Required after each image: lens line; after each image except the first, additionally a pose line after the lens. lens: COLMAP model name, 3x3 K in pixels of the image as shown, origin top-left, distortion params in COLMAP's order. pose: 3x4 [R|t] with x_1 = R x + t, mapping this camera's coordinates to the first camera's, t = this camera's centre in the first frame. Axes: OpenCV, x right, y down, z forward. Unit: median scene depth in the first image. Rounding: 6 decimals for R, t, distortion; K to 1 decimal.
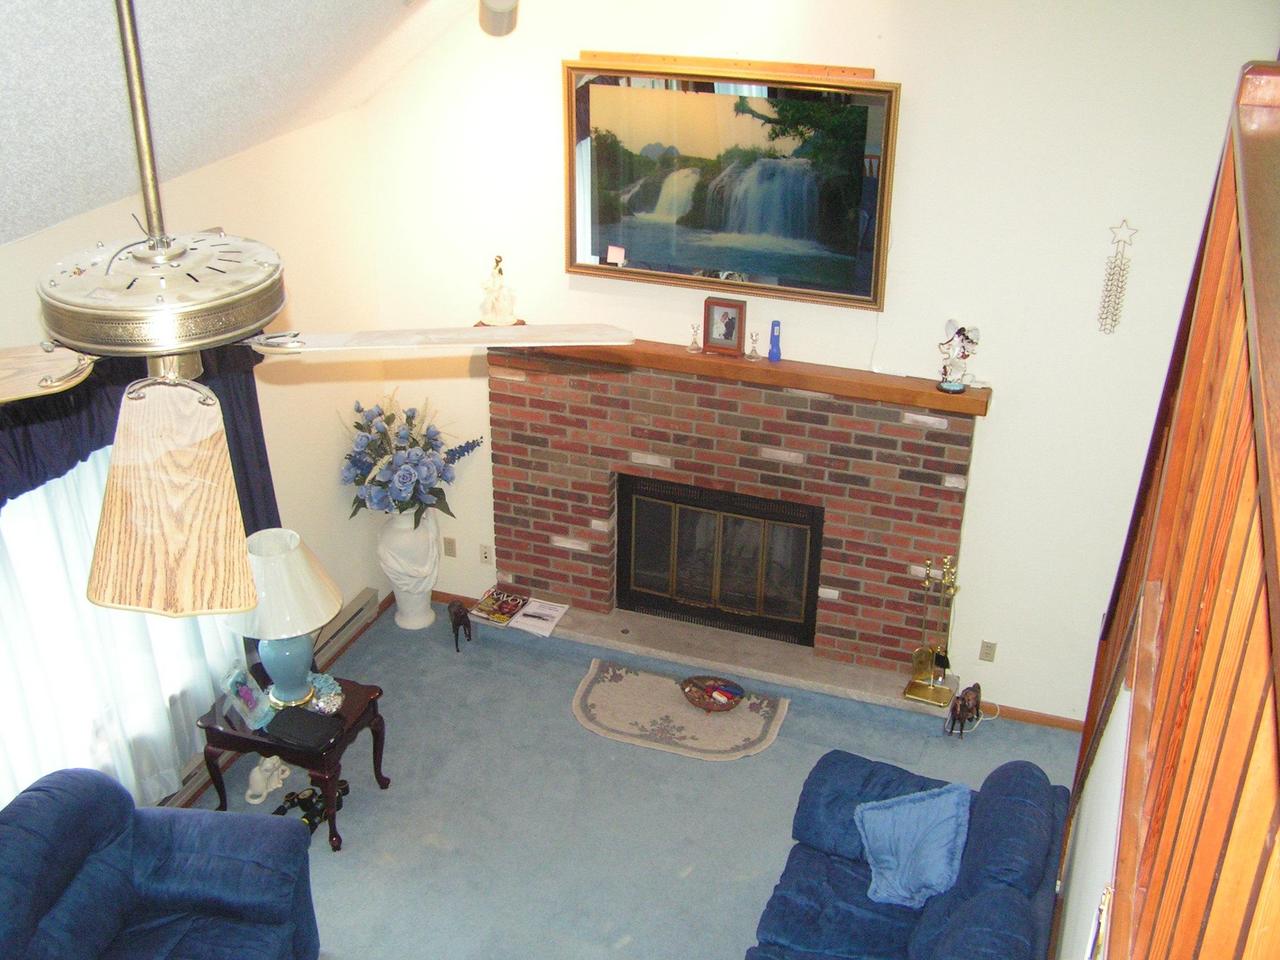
lens RADIAL K [[1427.4, 0, 631.9], [0, 1427.4, 481.6], [0, 0, 1]] dist [-0.107265, 0.000000]
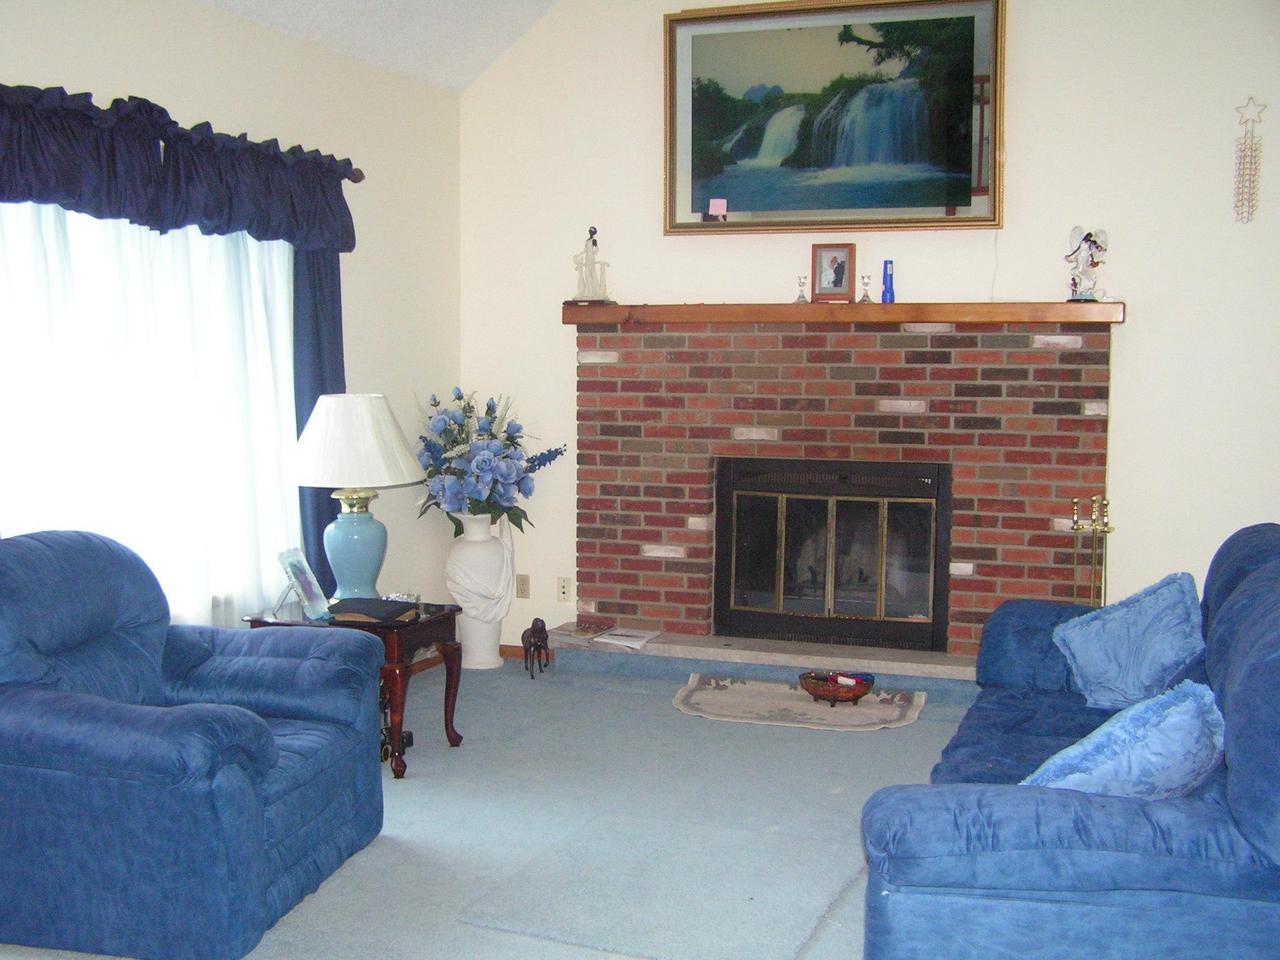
lens RADIAL K [[1427.4, 0, 649.4], [0, 1427.4, 481.3], [0, 0, 1]] dist [-0.107265, 0.000000]
pose [[0.999927, -0.002557, 0.011829, -0.068369], [0.006676, 0.931795, -0.362923, 0.358435], [-0.010094, 0.362975, 0.931744, 0.165062]]
